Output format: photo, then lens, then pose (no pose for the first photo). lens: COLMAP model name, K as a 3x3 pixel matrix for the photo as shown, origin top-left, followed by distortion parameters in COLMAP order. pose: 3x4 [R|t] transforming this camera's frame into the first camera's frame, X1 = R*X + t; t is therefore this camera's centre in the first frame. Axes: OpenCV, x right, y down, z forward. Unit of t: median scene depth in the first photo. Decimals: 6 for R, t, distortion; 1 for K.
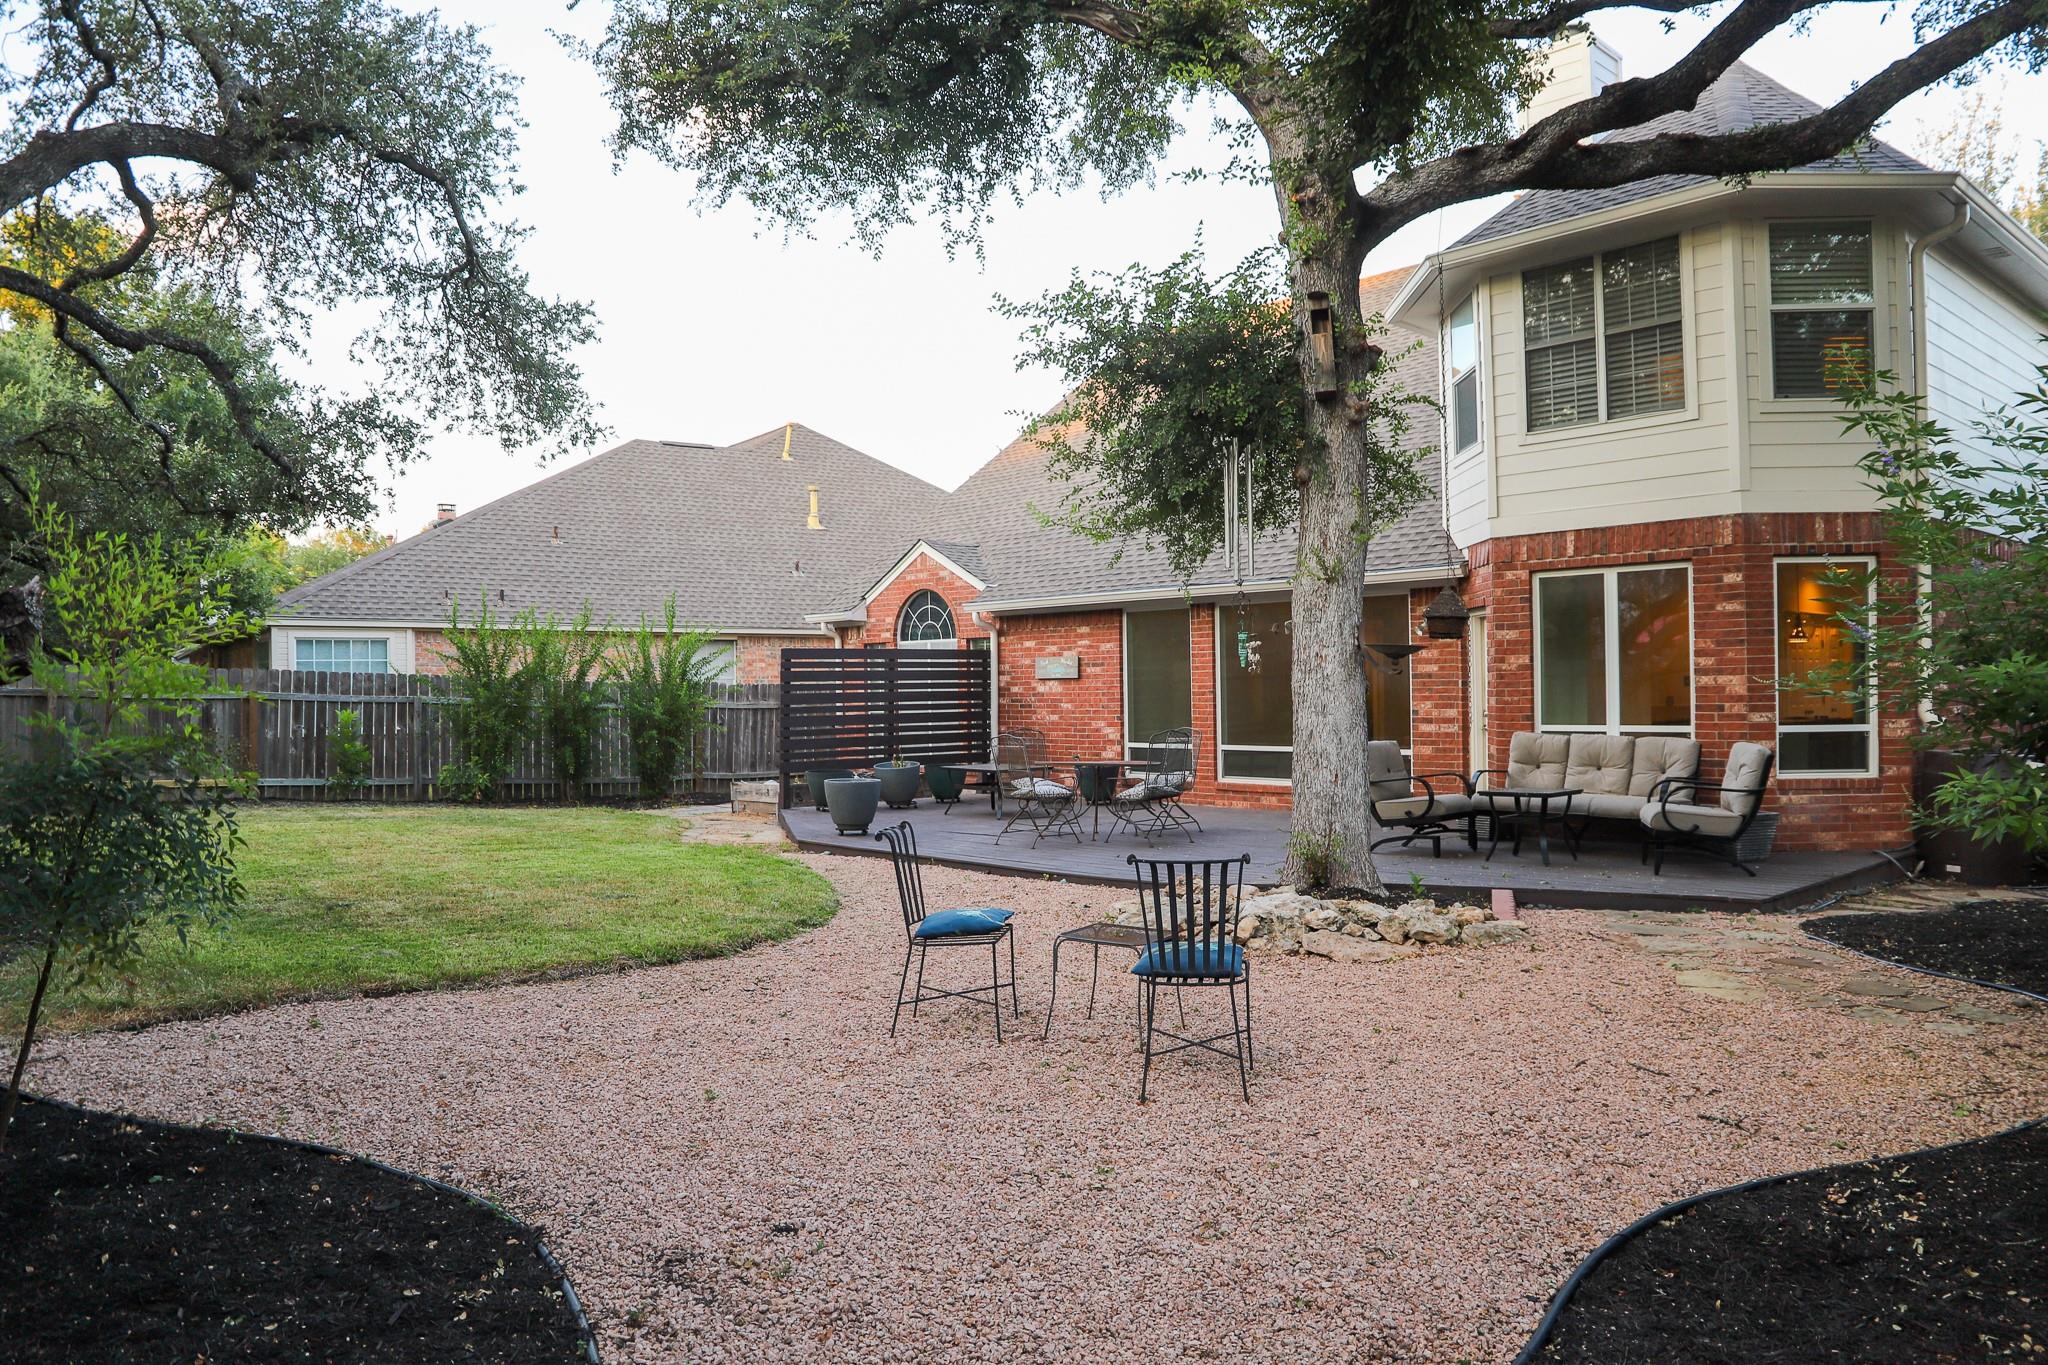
lens RADIAL K [[1405.6, 0, 1024.0], [0, 1405.6, 682.5], [0, 0, 1]] dist [-0.131600, 0.095220]
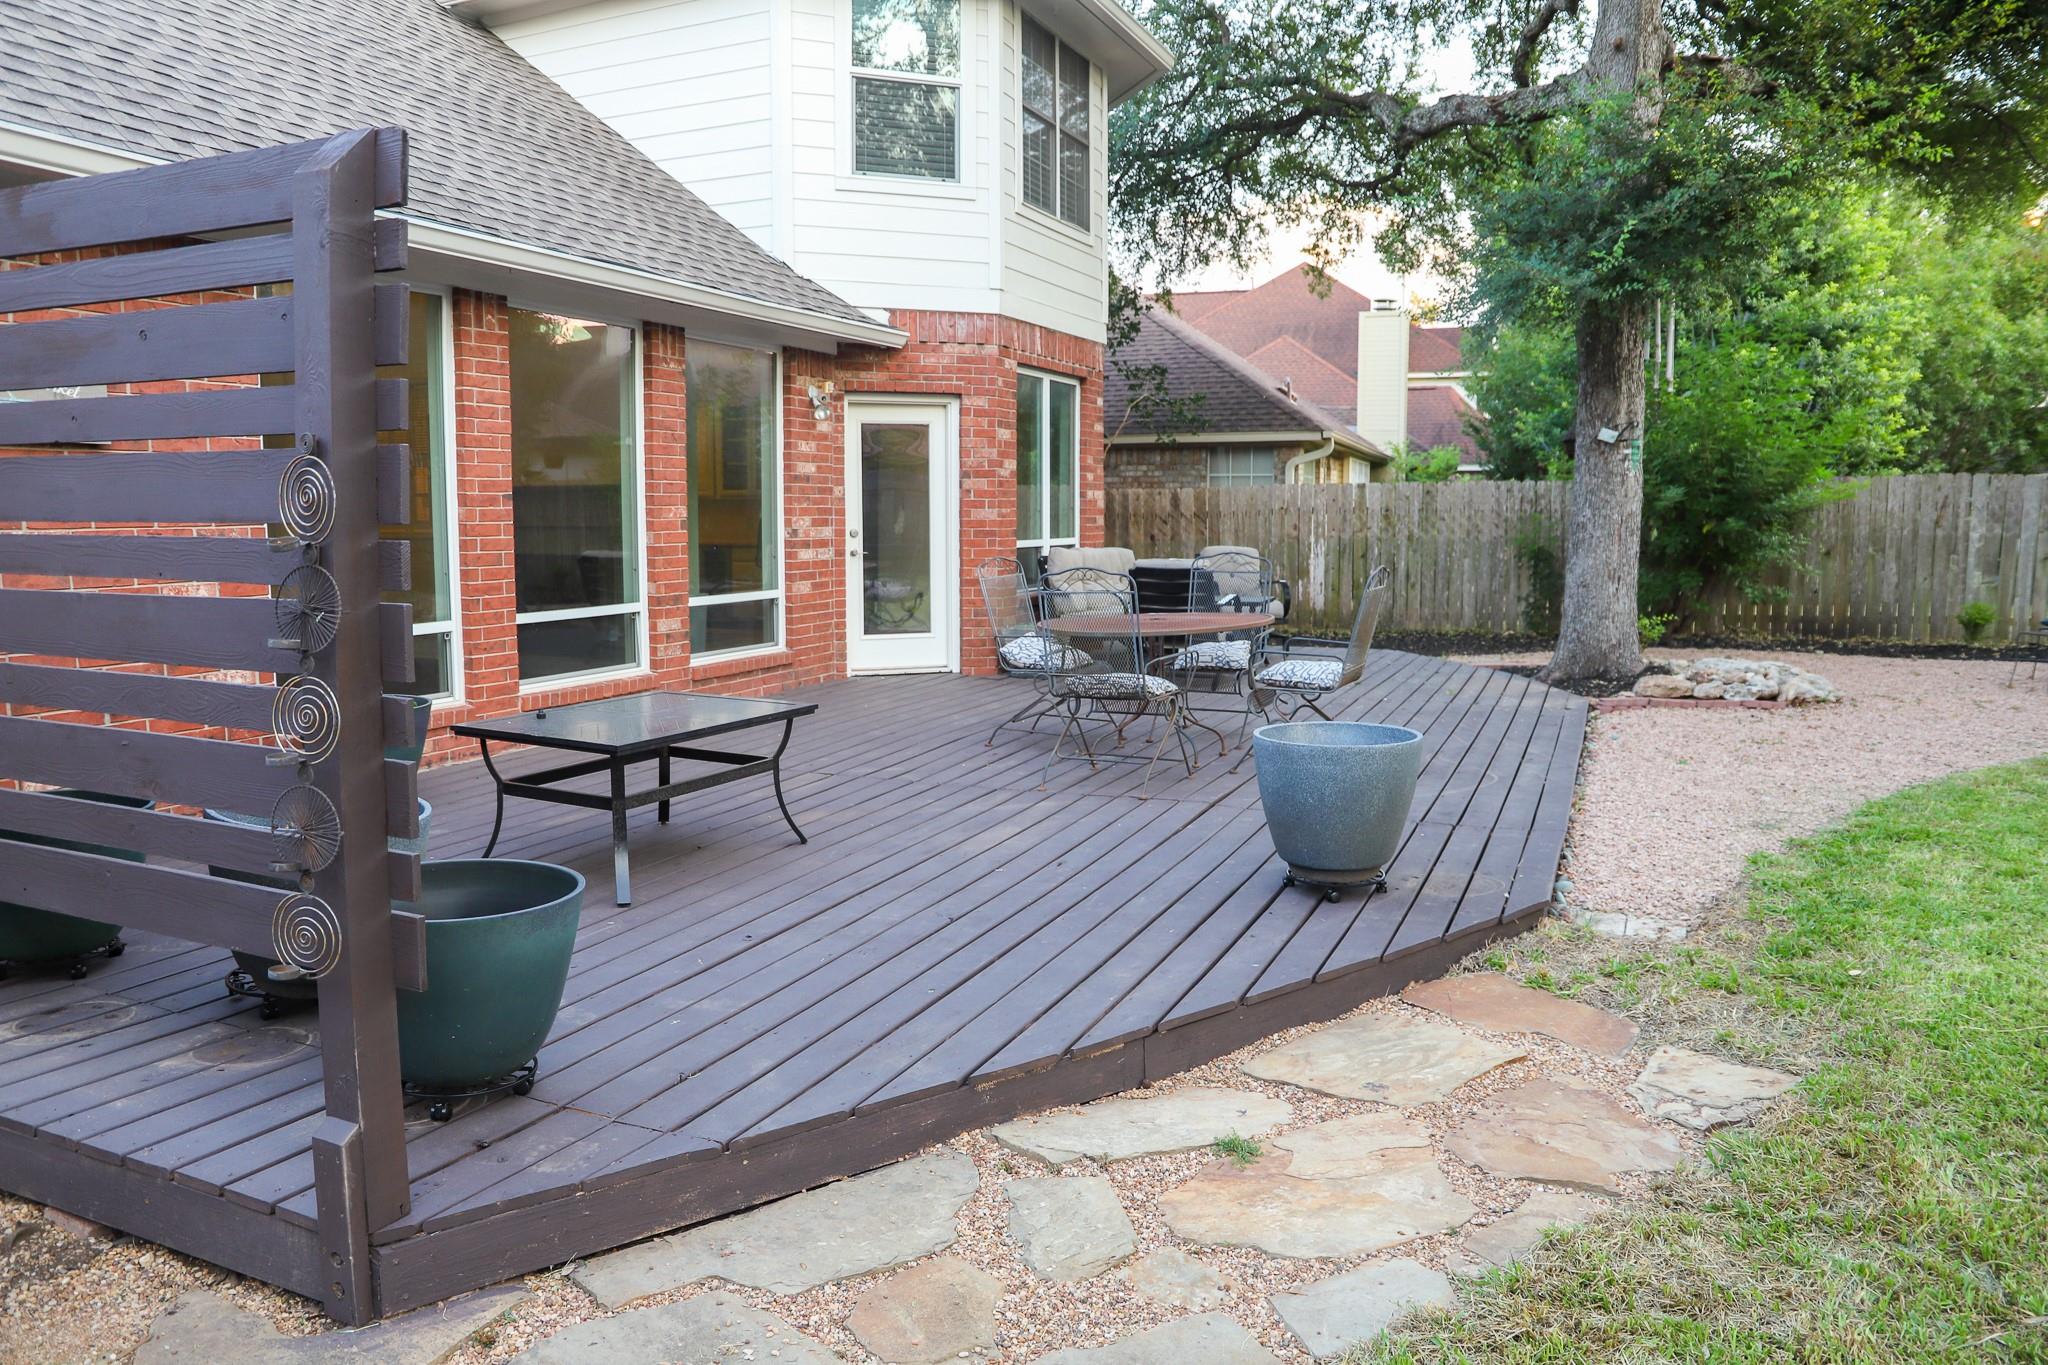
lens RADIAL K [[1405.6, 0, 1024.0], [0, 1405.6, 682.5], [0, 0, 1]] dist [-0.131600, 0.095220]
pose [[-0.404535, -0.097343, 0.909327, -0.390715], [0.001891, 0.994228, 0.107273, 0.021316], [-0.914520, 0.045115, -0.402016, 1.184501]]
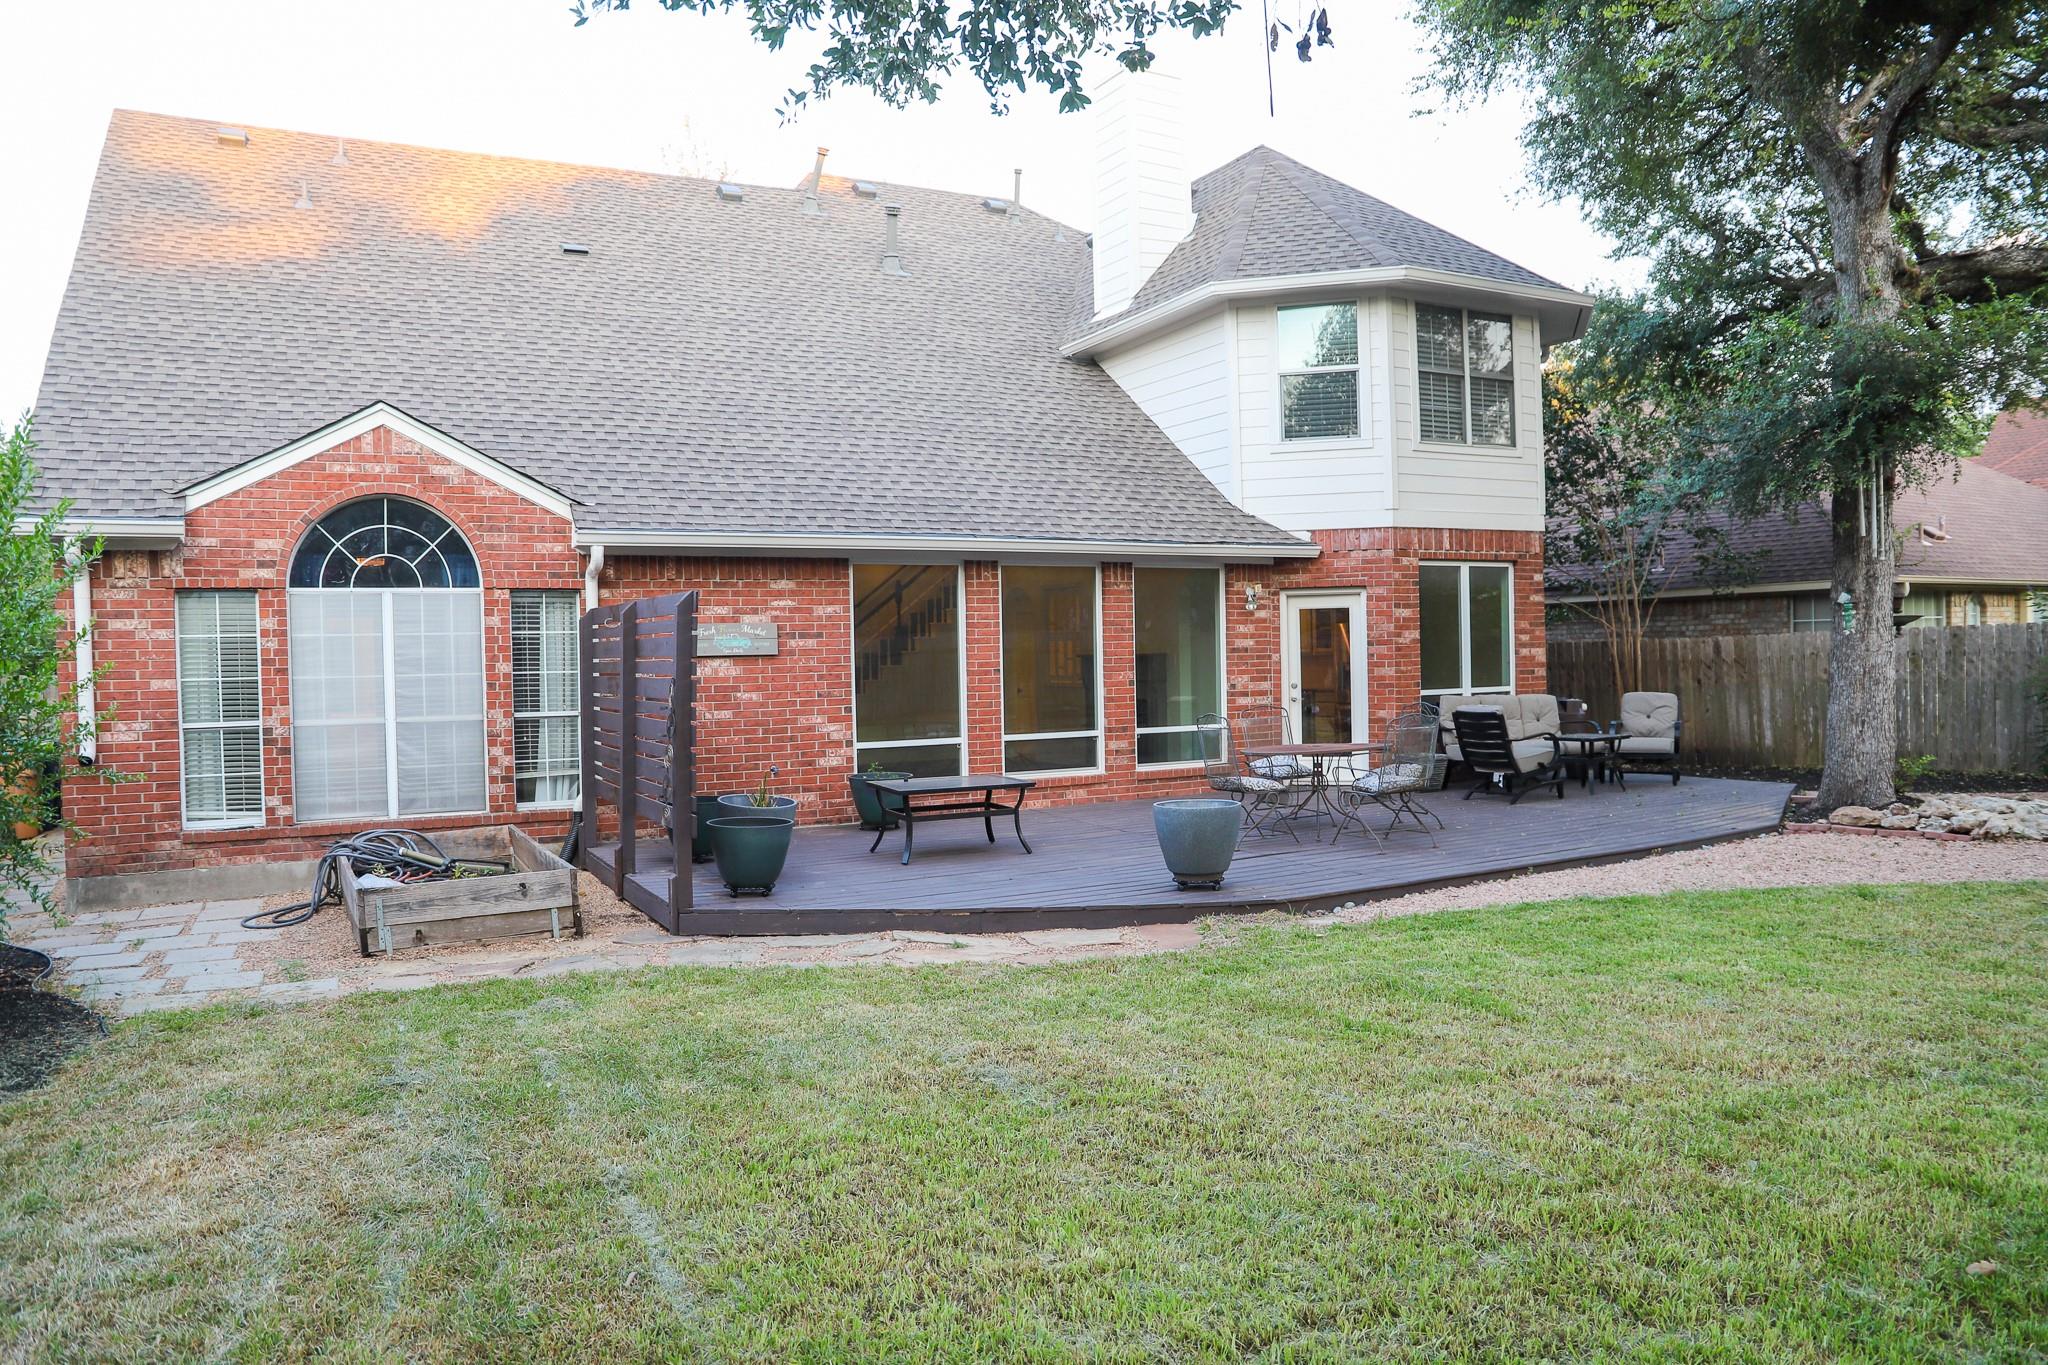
lens RADIAL K [[1405.6, 0, 1024.0], [0, 1405.6, 682.5], [0, 0, 1]] dist [-0.131600, 0.095220]
pose [[0.249761, -0.012285, 0.968230, -0.748975], [0.014079, 0.999860, 0.009055, 0.007440], [-0.968205, 0.011370, 0.249899, 0.900566]]
